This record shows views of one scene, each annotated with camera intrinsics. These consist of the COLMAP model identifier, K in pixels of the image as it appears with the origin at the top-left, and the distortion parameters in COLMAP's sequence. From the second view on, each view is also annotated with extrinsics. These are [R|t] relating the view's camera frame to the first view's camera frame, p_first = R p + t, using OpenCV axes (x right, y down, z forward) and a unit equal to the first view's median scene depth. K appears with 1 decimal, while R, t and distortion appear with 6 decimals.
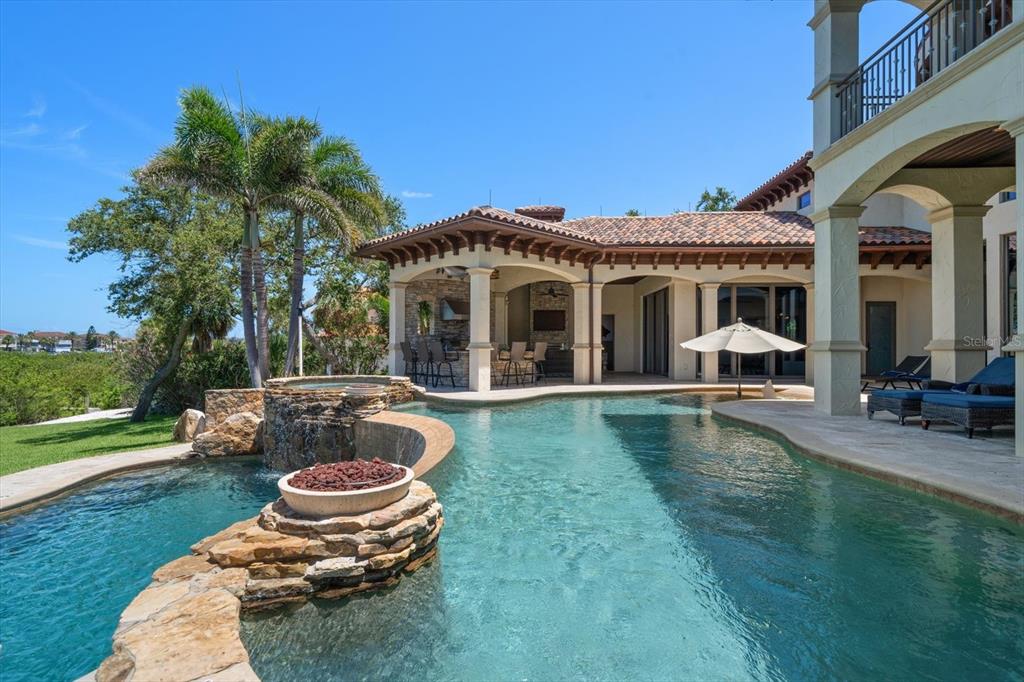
lens RADIAL K [[563.5, 0, 512.0], [0, 563.5, 341.0], [0, 0, 1]] dist [0.001511, 0.000615]
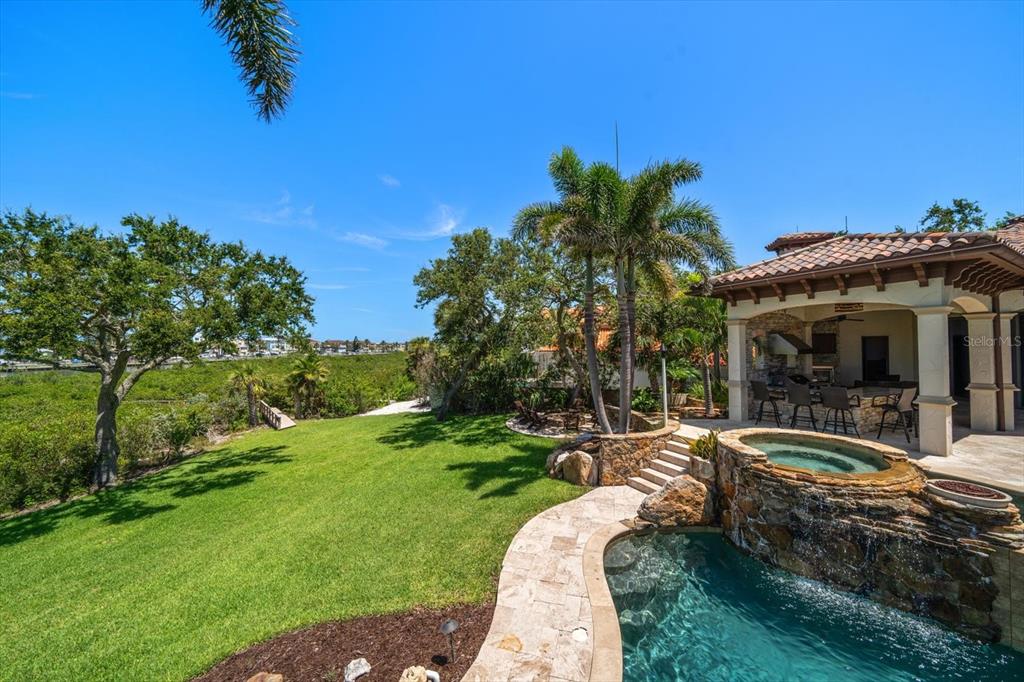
lens RADIAL K [[413.8, 0, 511.8], [0, 413.8, 338.0], [0, 0, 1]] dist [-0.001820, -0.000237]
pose [[0.953546, -0.021842, -0.300454, -0.421242], [0.016405, 0.999653, -0.020605, -0.071684], [0.300800, 0.014719, 0.953574, 0.204859]]
